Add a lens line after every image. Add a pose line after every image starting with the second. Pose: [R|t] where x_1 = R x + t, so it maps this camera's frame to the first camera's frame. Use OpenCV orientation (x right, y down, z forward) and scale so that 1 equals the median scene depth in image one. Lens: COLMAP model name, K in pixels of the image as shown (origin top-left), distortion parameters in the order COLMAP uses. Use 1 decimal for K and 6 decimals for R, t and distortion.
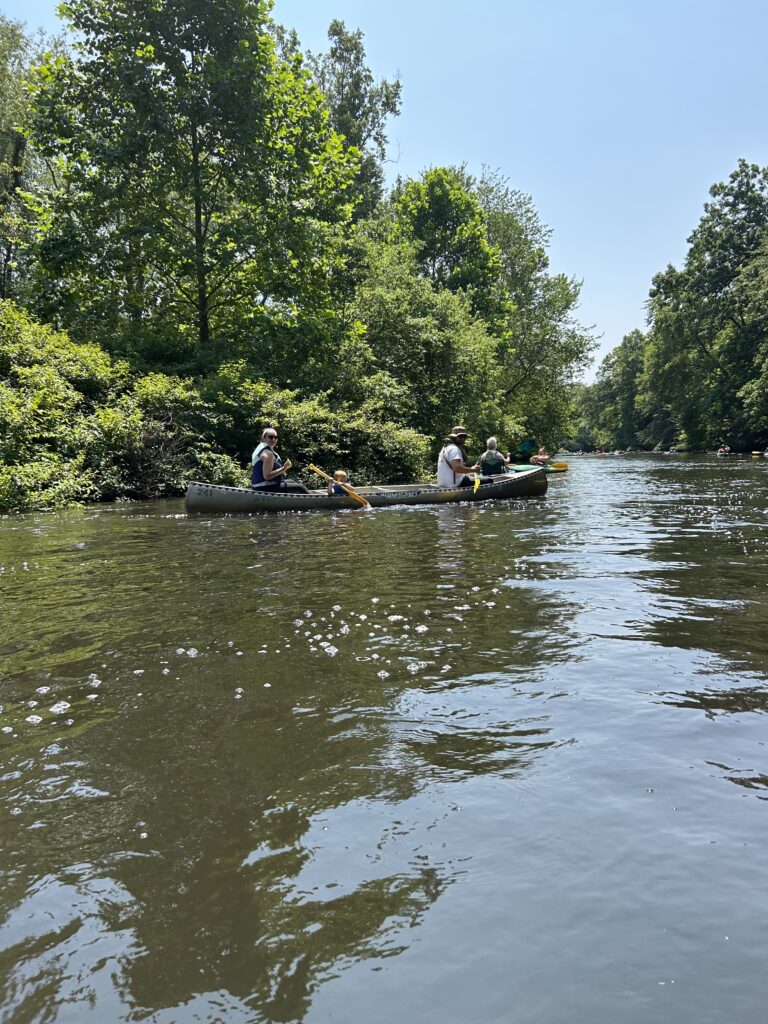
lens RADIAL K [[745.0, 0, 385.3], [0, 745.0, 547.6], [0, 0, 1]] dist [-0.023219, -0.003137]
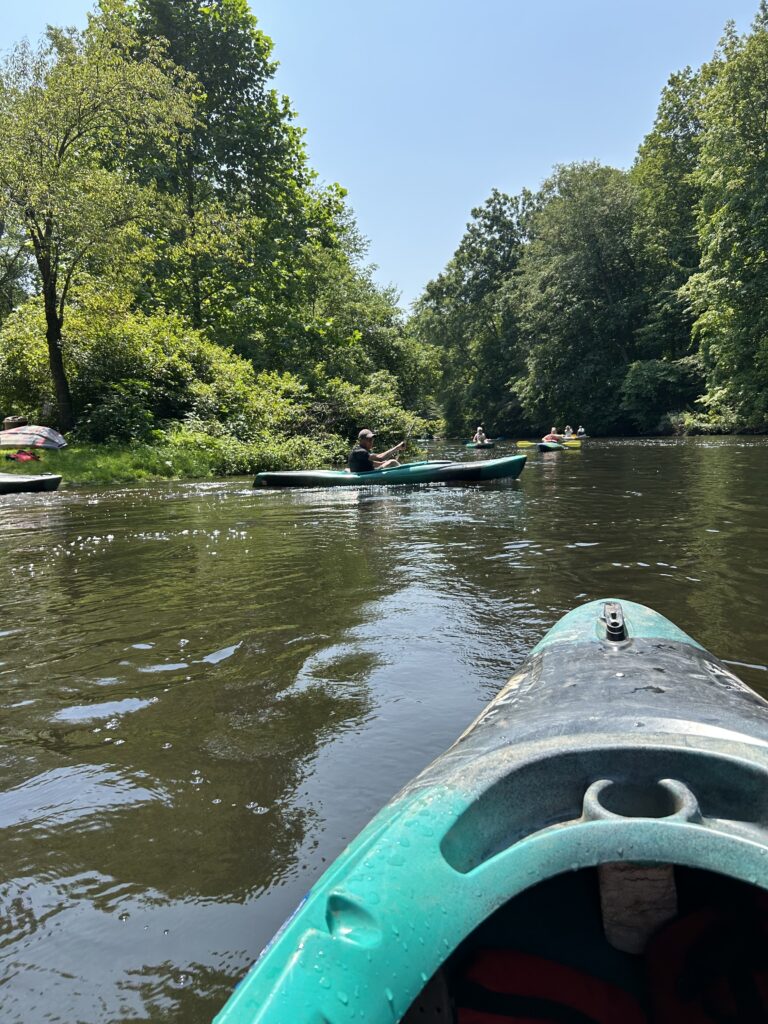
lens RADIAL K [[773.5, 0, 393.2], [0, 773.5, 510.7], [0, 0, 1]] dist [0.007504, -0.002000]
pose [[0.930288, -0.036428, 0.365017, -0.132341], [0.051172, 0.998215, -0.030800, 0.012827], [-0.363243, 0.047331, 0.930491, -0.061489]]
